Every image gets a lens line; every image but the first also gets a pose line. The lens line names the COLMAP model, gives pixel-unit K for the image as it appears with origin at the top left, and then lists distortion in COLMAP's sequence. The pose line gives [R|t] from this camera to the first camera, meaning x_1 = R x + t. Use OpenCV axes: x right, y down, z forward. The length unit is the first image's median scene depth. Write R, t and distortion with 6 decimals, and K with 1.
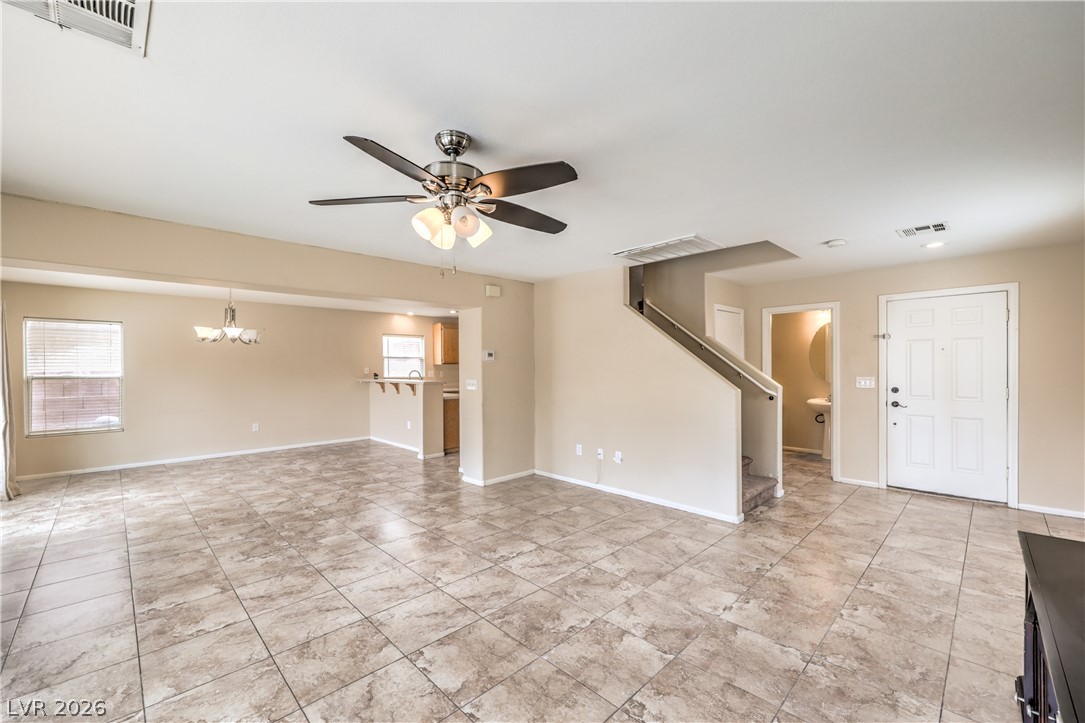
lens RADIAL K [[444.3, 0, 544.3], [0, 444.3, 367.4], [0, 0, 1]] dist [-0.002190, 0.000029]
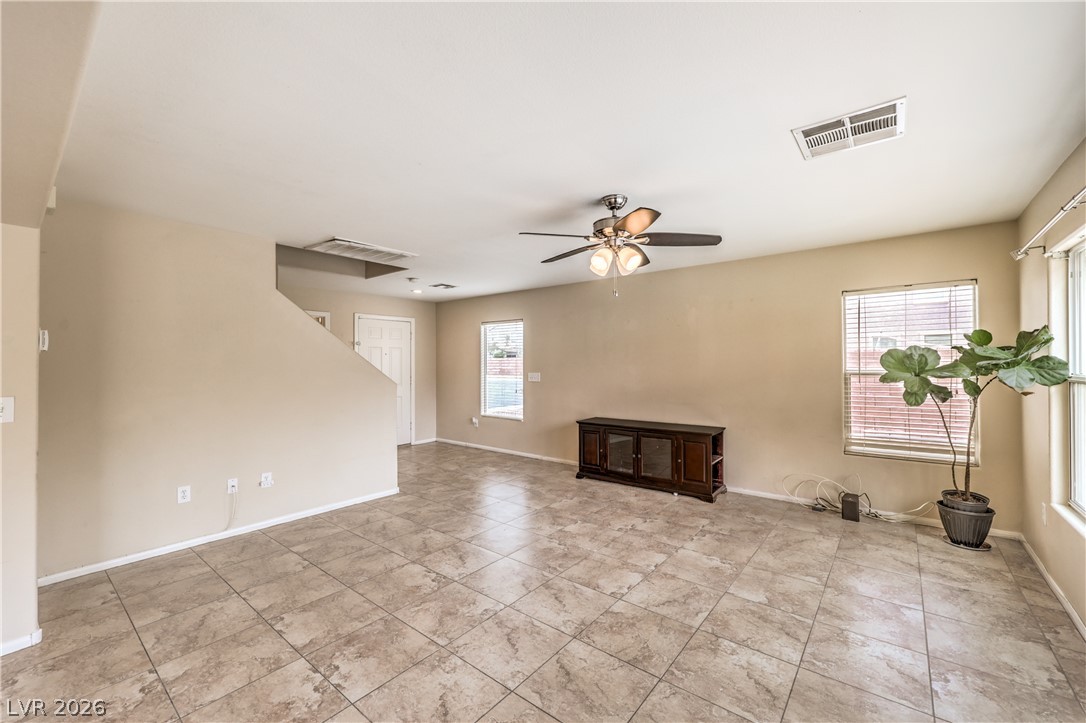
lens RADIAL K [[441.3, 0, 542.1], [0, 441.3, 356.5], [0, 0, 1]] dist [-0.002878, -0.000118]
pose [[-0.114297, 0.020984, 0.993225, -0.740490], [0.010467, 0.999747, -0.019918, 0.003613], [-0.993391, 0.008120, -0.114488, 0.662262]]
